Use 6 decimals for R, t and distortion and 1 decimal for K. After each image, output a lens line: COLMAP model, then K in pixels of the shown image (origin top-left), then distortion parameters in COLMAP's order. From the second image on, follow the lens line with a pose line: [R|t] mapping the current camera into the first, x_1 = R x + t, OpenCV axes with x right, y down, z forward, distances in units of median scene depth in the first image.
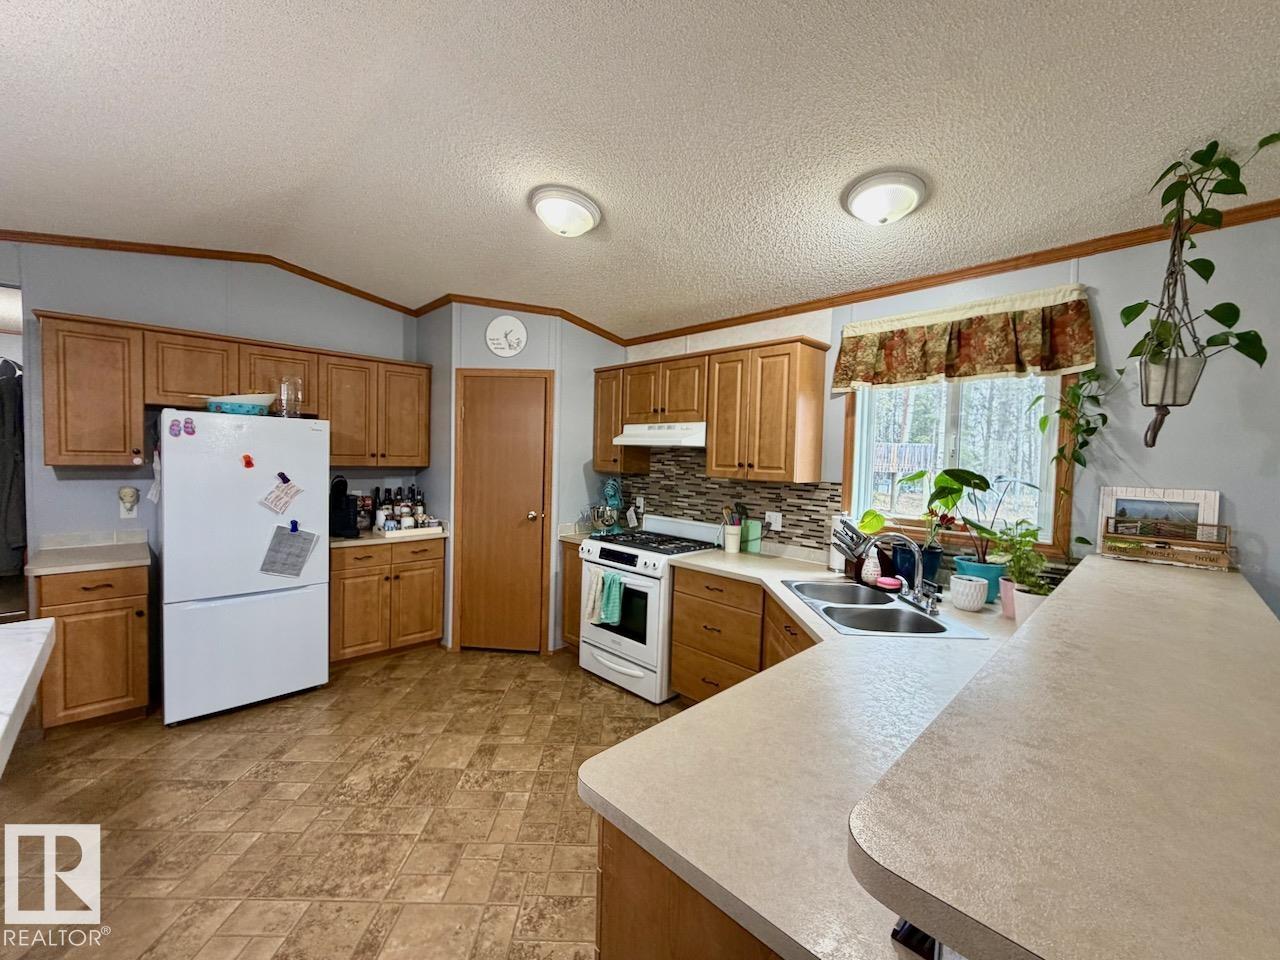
lens RADIAL K [[515.5, 0, 641.4], [0, 515.5, 476.8], [0, 0, 1]] dist [0.002336, -0.001094]
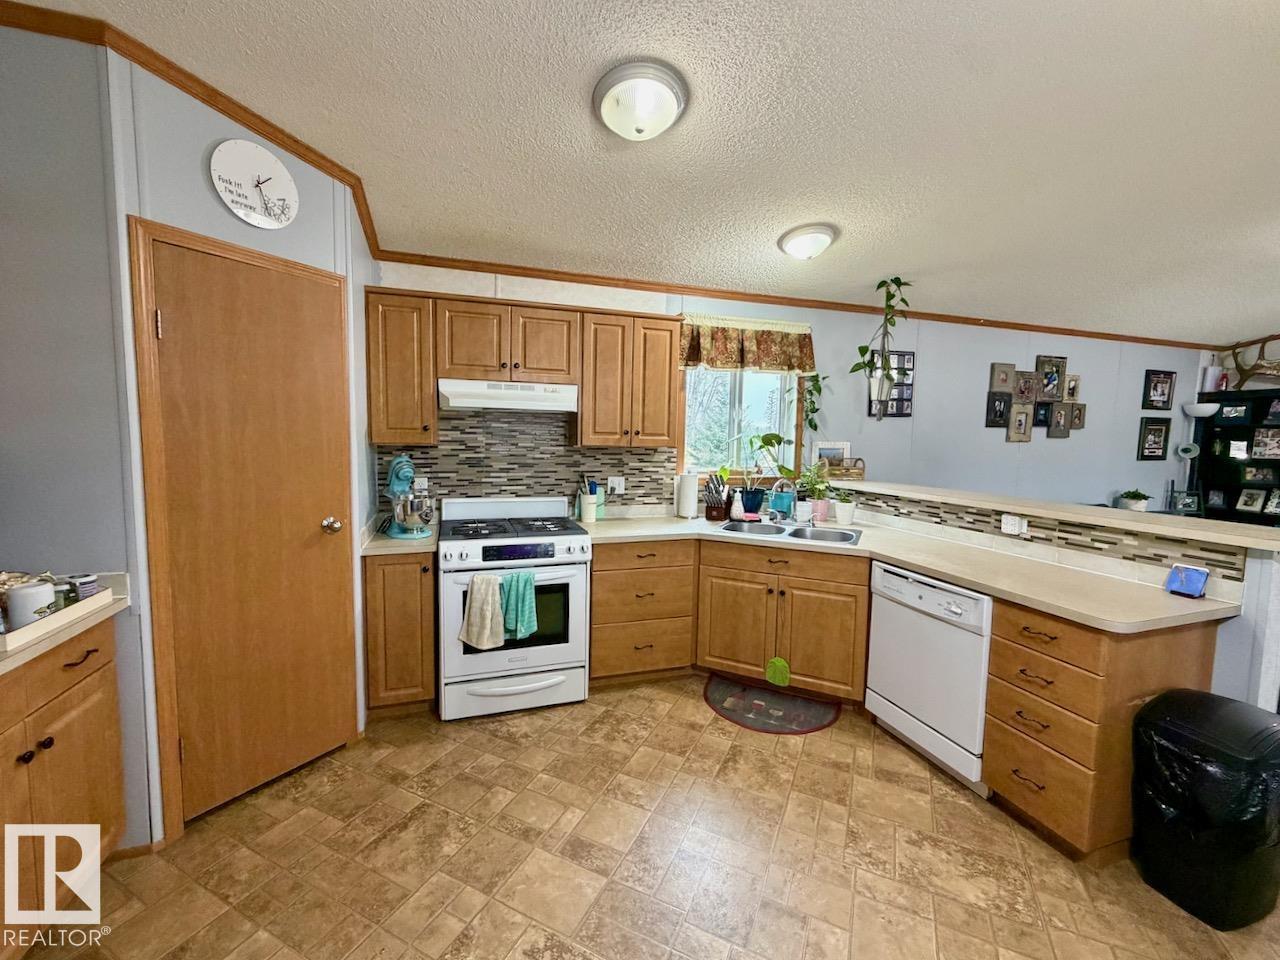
lens RADIAL K [[515.5, 0, 646.4], [0, 515.5, 477.1], [0, 0, 1]] dist [0.002336, -0.001094]
pose [[0.439869, -0.093288, 0.893203, -0.678794], [0.028053, 0.995532, 0.090160, -0.024586], [-0.897624, -0.014601, 0.440521, 0.501995]]
